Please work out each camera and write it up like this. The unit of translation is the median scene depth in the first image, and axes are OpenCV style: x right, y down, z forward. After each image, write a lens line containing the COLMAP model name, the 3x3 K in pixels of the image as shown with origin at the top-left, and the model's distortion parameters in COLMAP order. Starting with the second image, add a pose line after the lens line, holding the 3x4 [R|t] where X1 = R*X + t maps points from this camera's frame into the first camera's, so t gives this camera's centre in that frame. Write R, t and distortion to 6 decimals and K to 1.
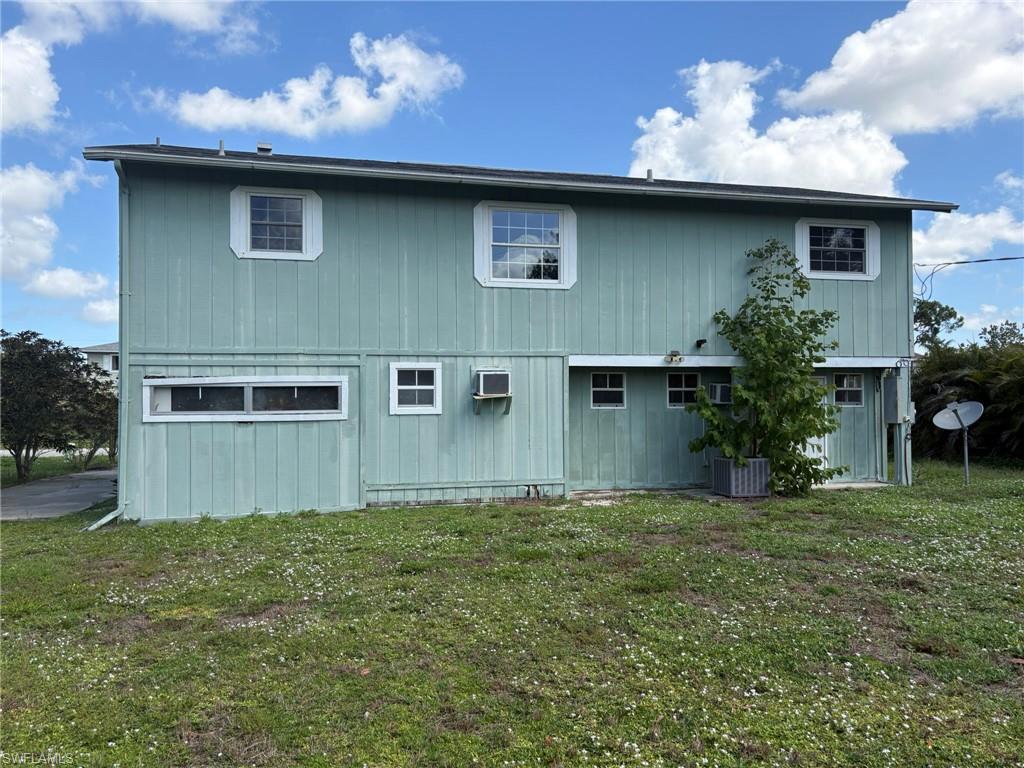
lens RADIAL K [[774.4, 0, 483.6], [0, 774.4, 386.4], [0, 0, 1]] dist [0.044034, -0.046731]
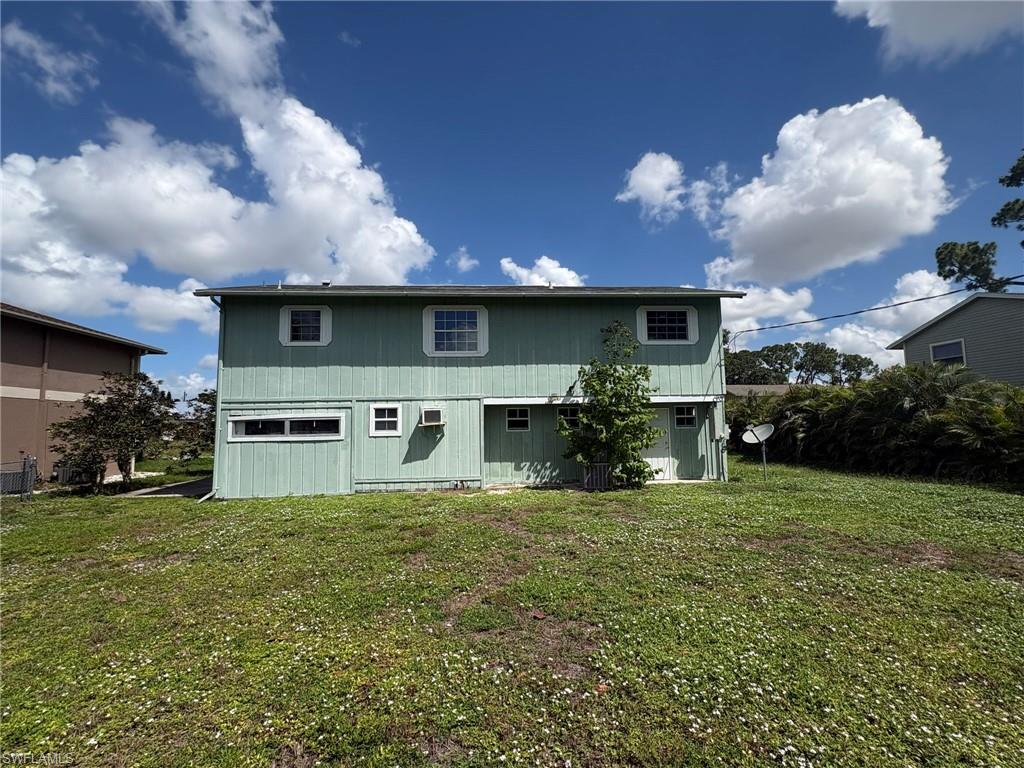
lens RADIAL K [[472.2, 0, 497.8], [0, 472.2, 382.6], [0, 0, 1]] dist [-0.002487, 0.003234]
pose [[0.985920, -0.024875, -0.165356, 0.299855], [0.013217, 0.997372, -0.071230, -0.002033], [0.166694, 0.068042, 0.983658, 0.045859]]
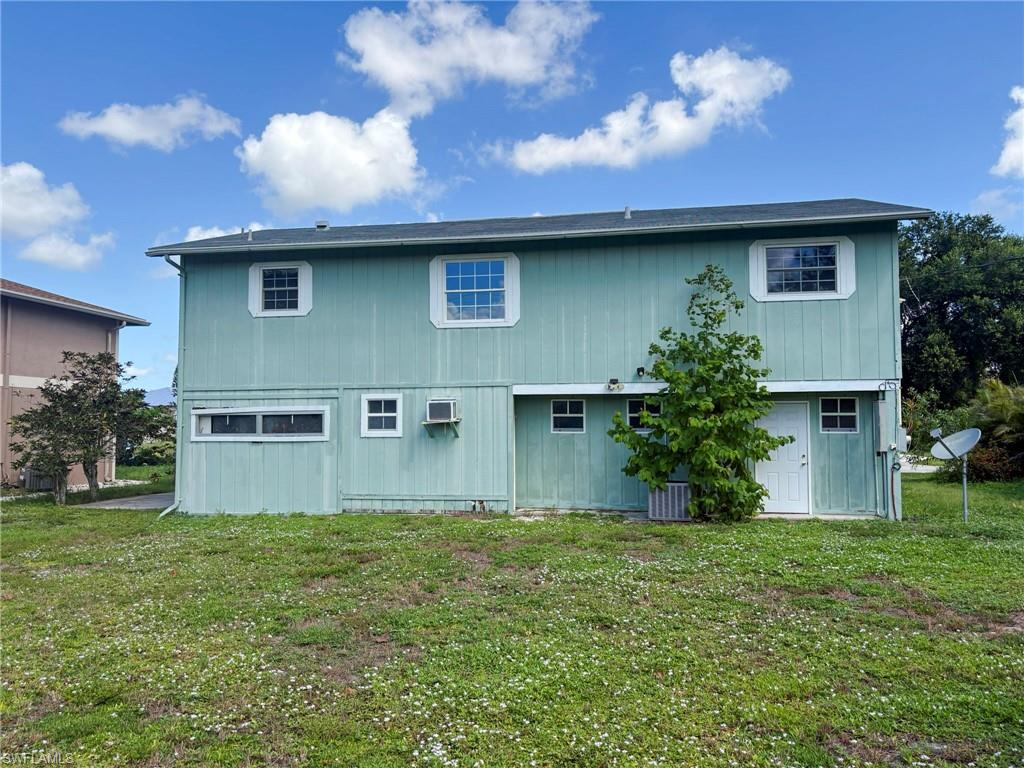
lens RADIAL K [[774.4, 0, 486.5], [0, 774.4, 380.1], [0, 0, 1]] dist [0.044034, -0.046731]
pose [[0.912454, -0.021608, -0.408609, 0.529860], [0.006919, 0.999277, -0.037393, -0.006008], [0.409122, 0.031292, 0.911943, -0.033551]]
